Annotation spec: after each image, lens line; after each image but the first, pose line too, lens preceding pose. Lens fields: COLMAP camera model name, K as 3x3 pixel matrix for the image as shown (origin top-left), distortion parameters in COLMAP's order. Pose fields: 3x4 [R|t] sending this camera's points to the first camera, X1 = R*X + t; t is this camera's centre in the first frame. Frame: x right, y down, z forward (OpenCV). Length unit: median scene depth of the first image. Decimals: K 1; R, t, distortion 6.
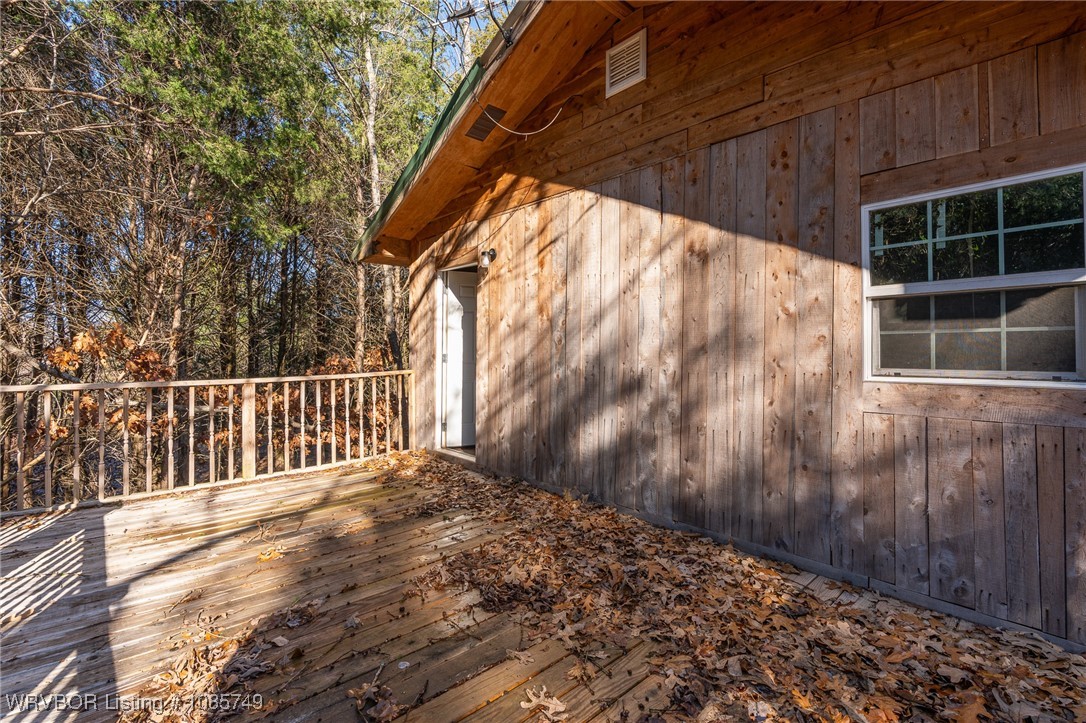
lens RADIAL K [[495.7, 0, 538.9], [0, 495.7, 351.3], [0, 0, 1]] dist [-0.008332, 0.003082]
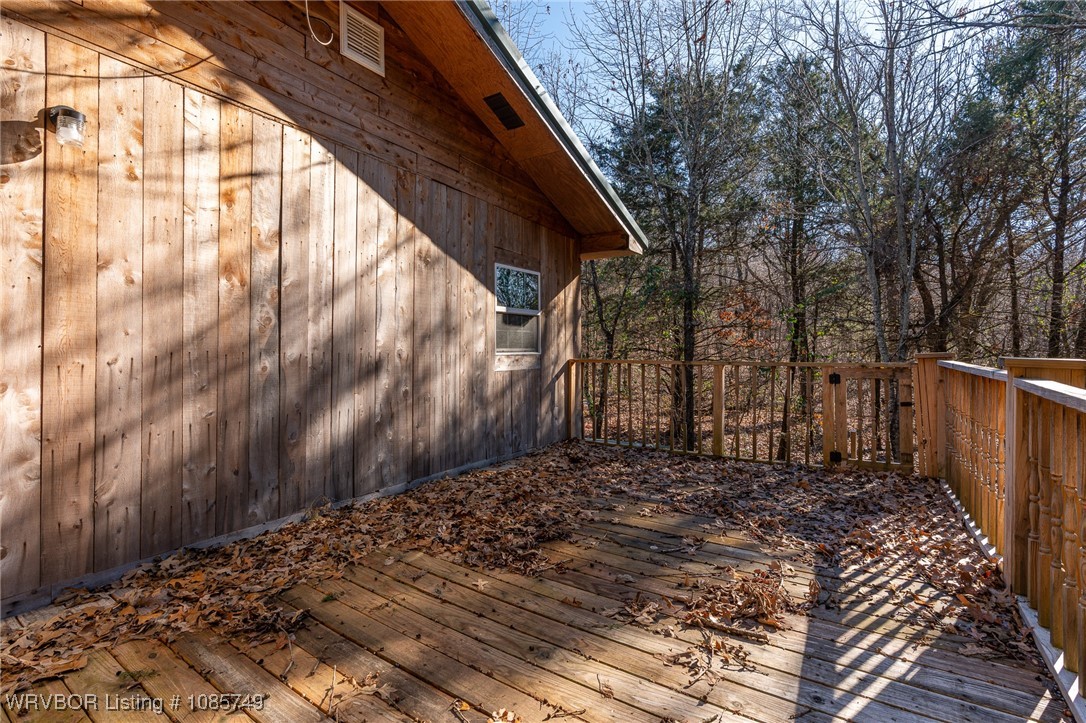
lens RADIAL K [[495.7, 0, 542.5], [0, 495.7, 355.2], [0, 0, 1]] dist [-0.008332, 0.003082]
pose [[-0.253421, -0.018512, 0.967179, -0.869452], [-0.003760, 0.999828, 0.018152, 0.019218], [-0.967349, 0.000964, -0.253447, 0.912620]]
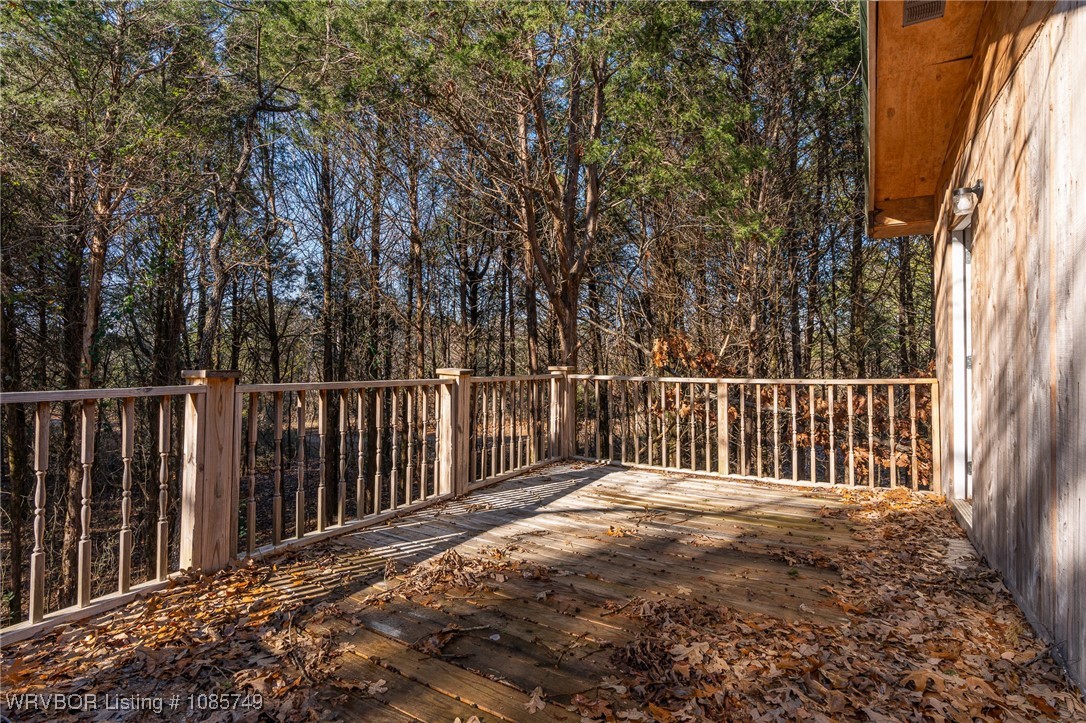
lens RADIAL K [[522.0, 0, 539.9], [0, 522.0, 351.3], [0, 0, 1]] dist [-0.005507, -0.000473]
pose [[0.293033, -0.005130, -0.956088, 0.464601], [0.000318, 0.999986, -0.005268, 0.004538], [0.956102, 0.001239, 0.293031, 0.407848]]
